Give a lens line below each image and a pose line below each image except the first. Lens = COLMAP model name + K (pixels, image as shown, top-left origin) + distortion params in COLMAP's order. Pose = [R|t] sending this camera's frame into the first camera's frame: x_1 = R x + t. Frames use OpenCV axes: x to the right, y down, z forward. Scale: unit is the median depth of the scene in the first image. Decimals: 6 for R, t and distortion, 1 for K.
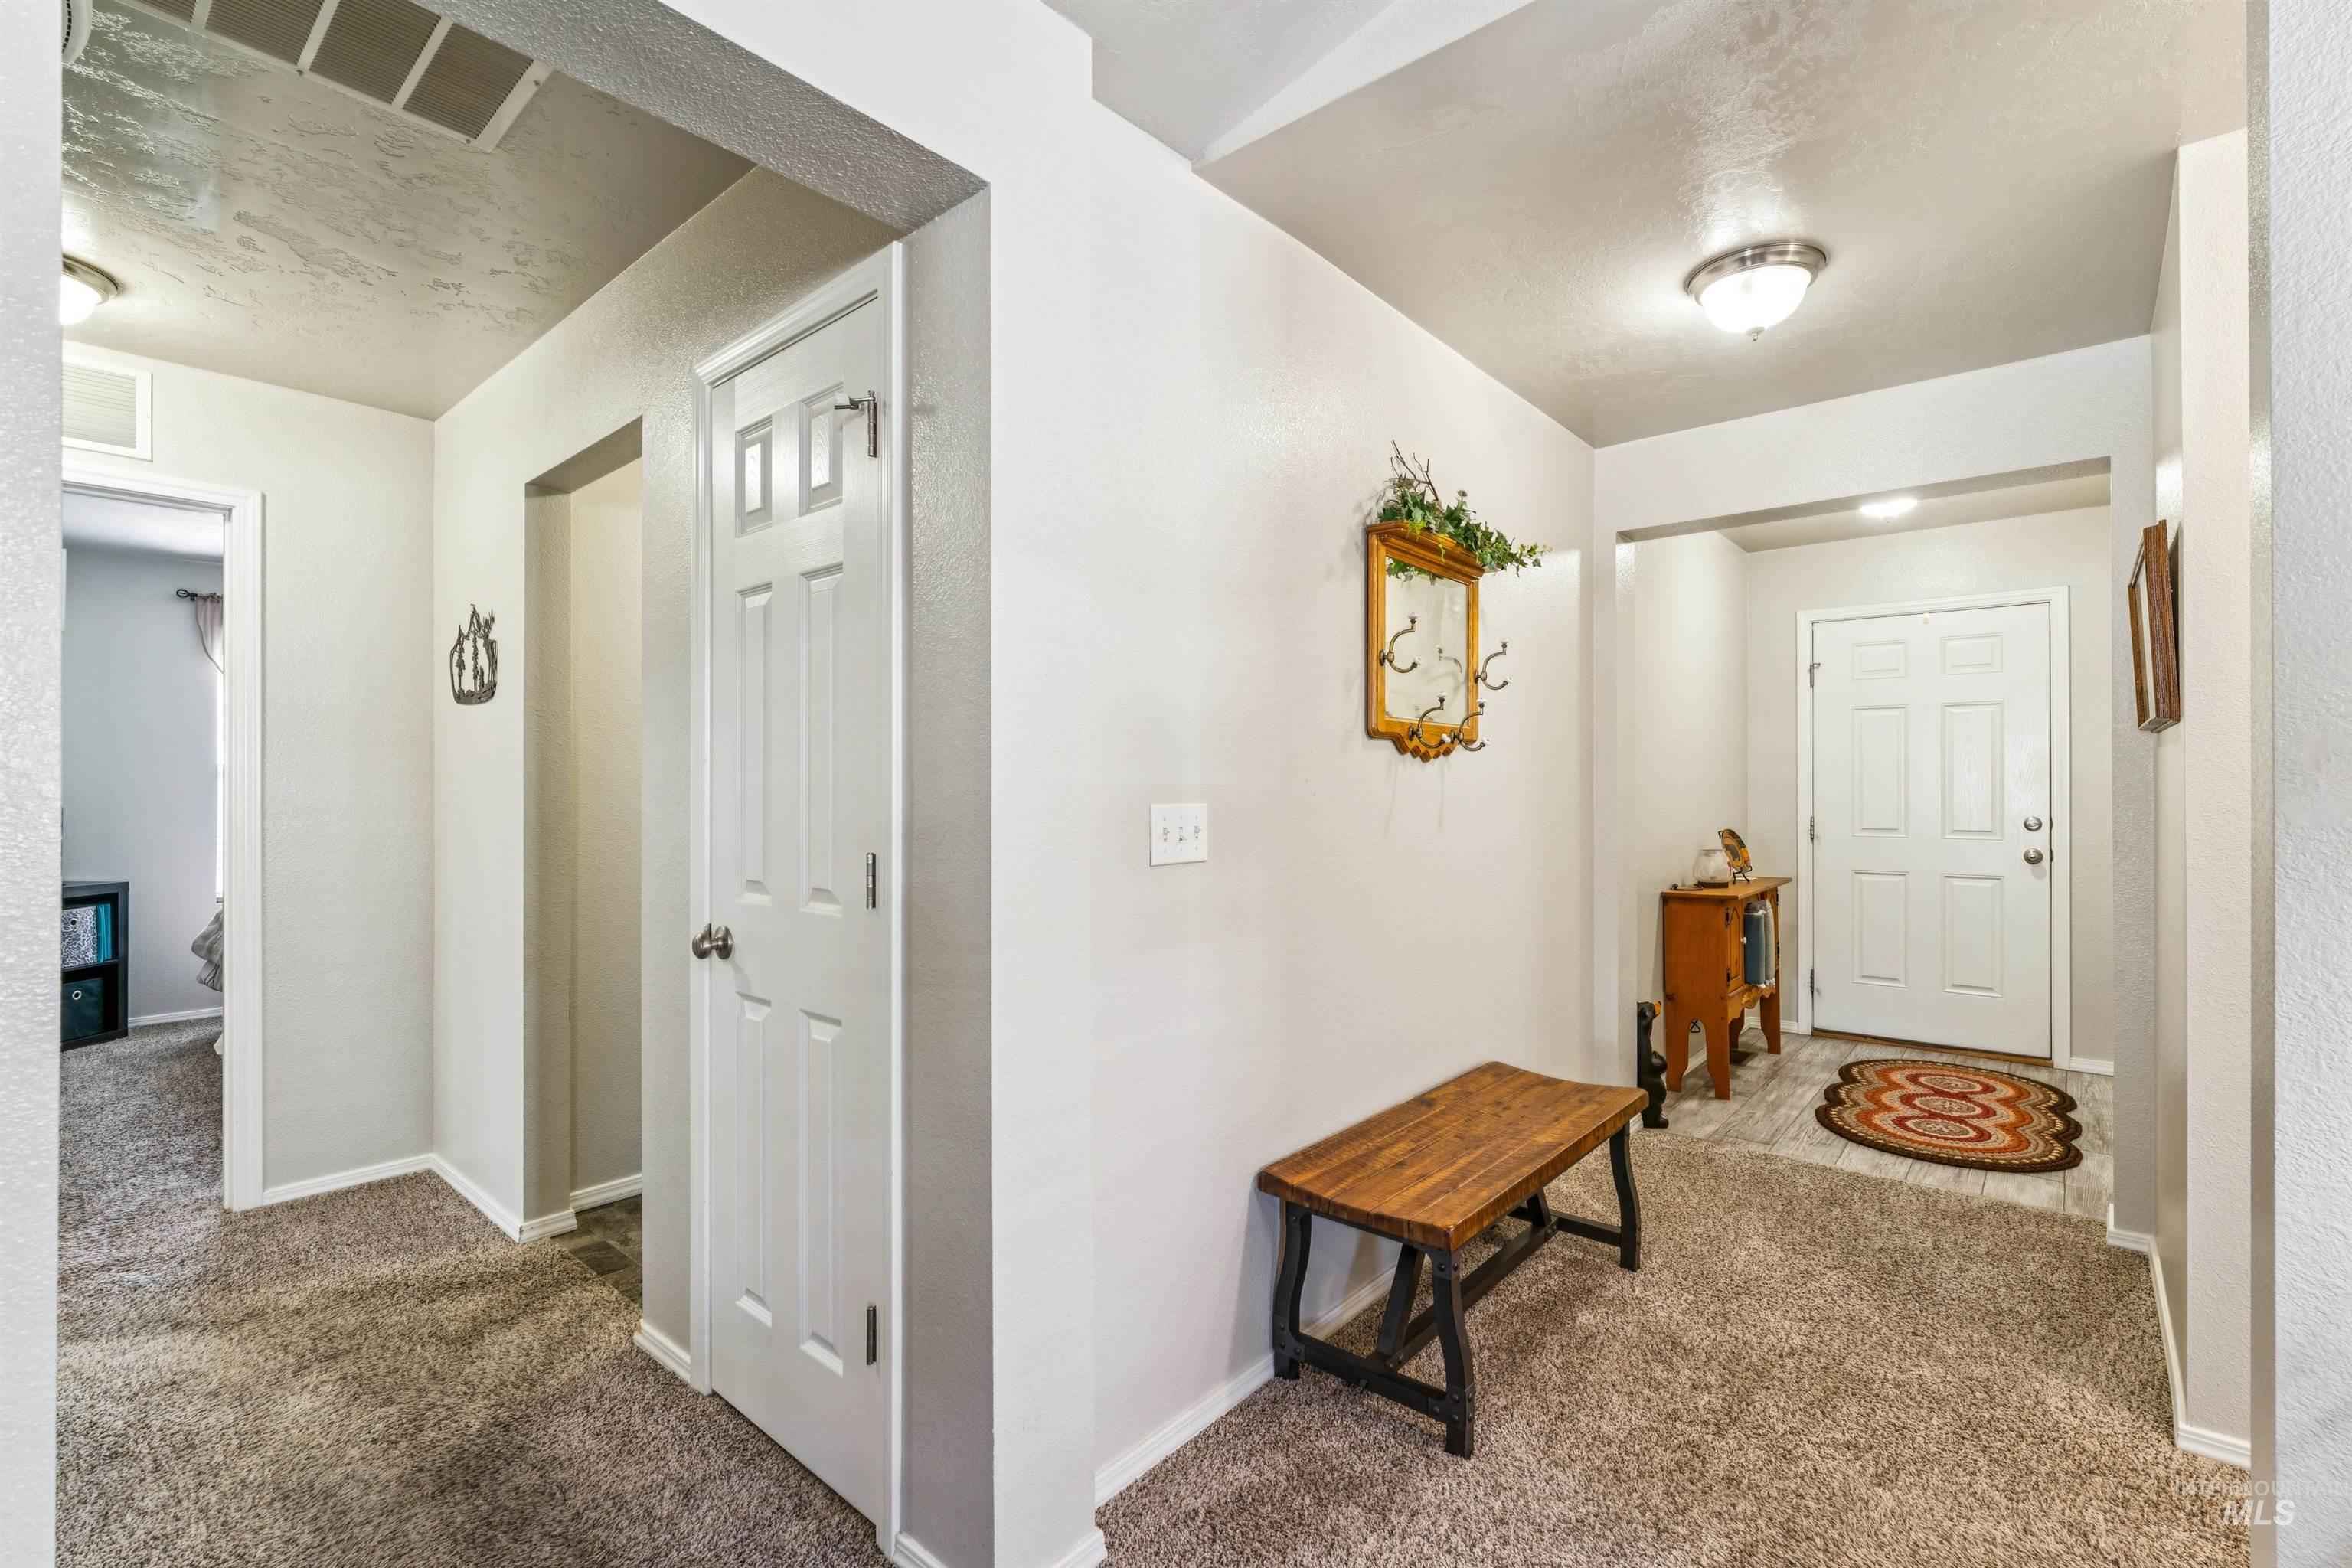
lens RADIAL K [[1043.8, 0, 1178.3], [0, 1043.8, 793.6], [0, 0, 1]] dist [-0.005066, 0.000344]
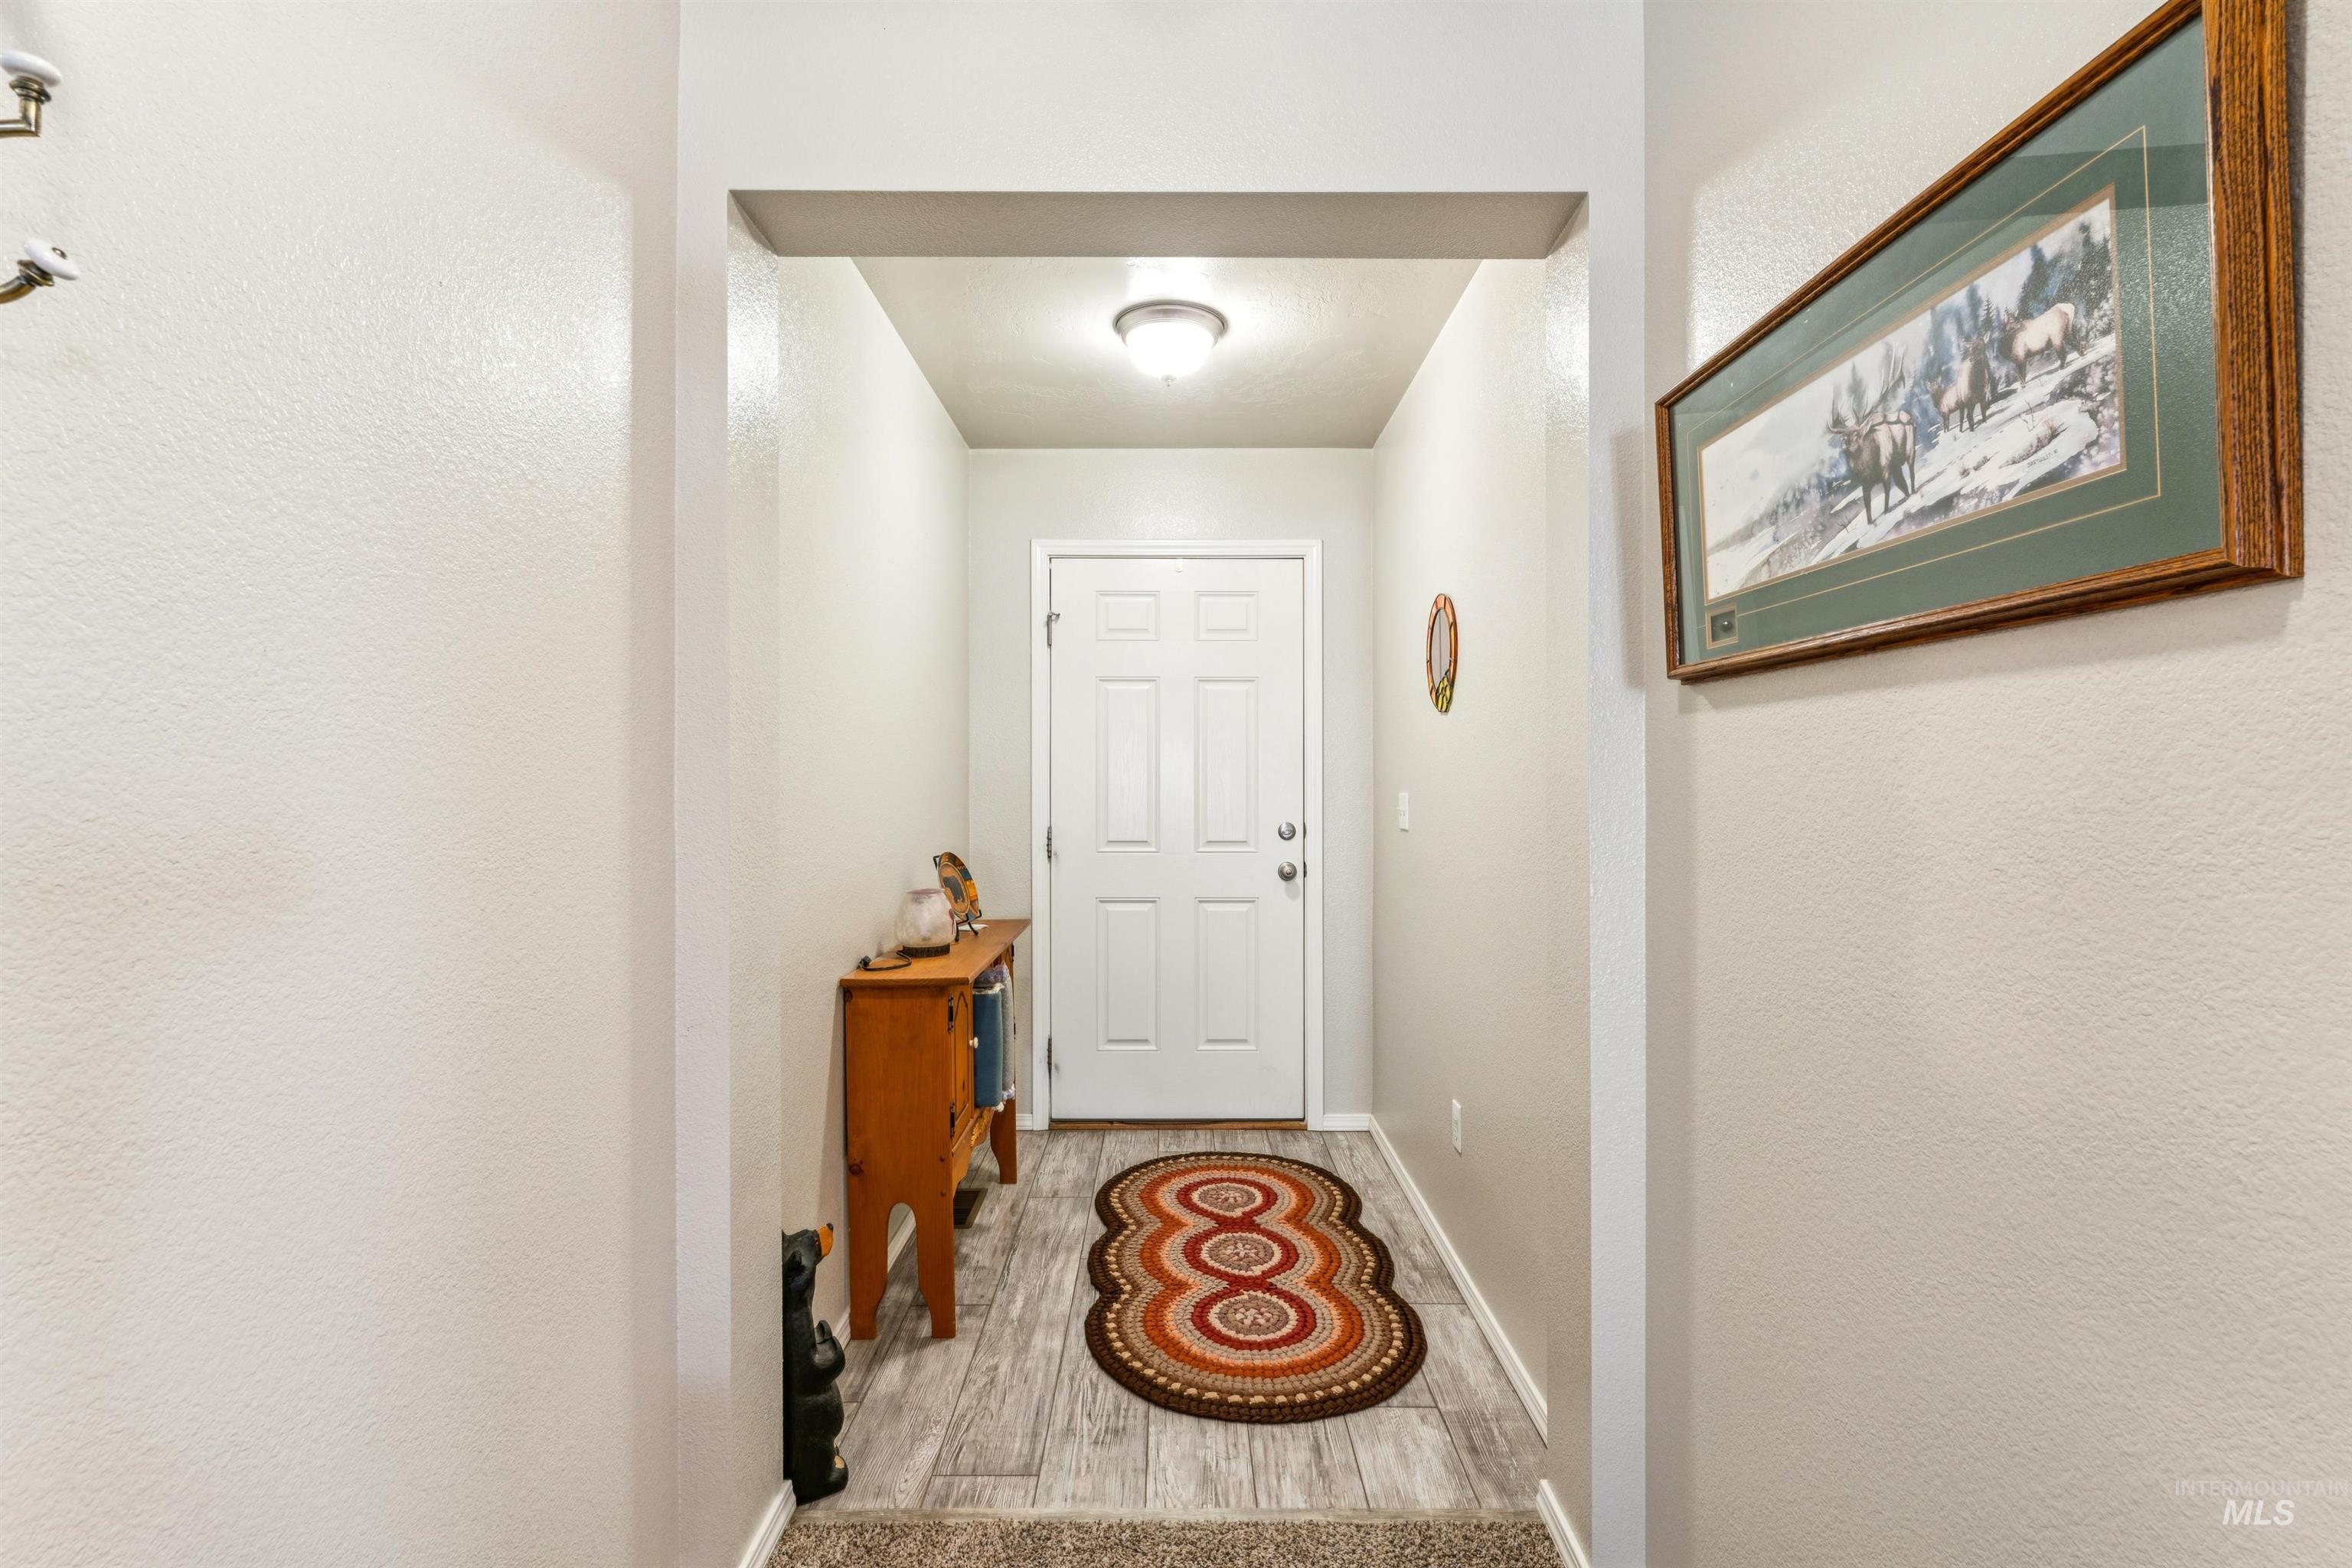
lens RADIAL K [[1043.8, 0, 1157.0], [0, 1043.8, 779.6], [0, 0, 1]] dist [-0.005066, 0.000344]
pose [[0.764994, 0.004309, 0.644023, 0.240563], [0.004977, 0.999908, -0.012601, -0.001461], [-0.644018, 0.012845, 0.764902, 0.479829]]
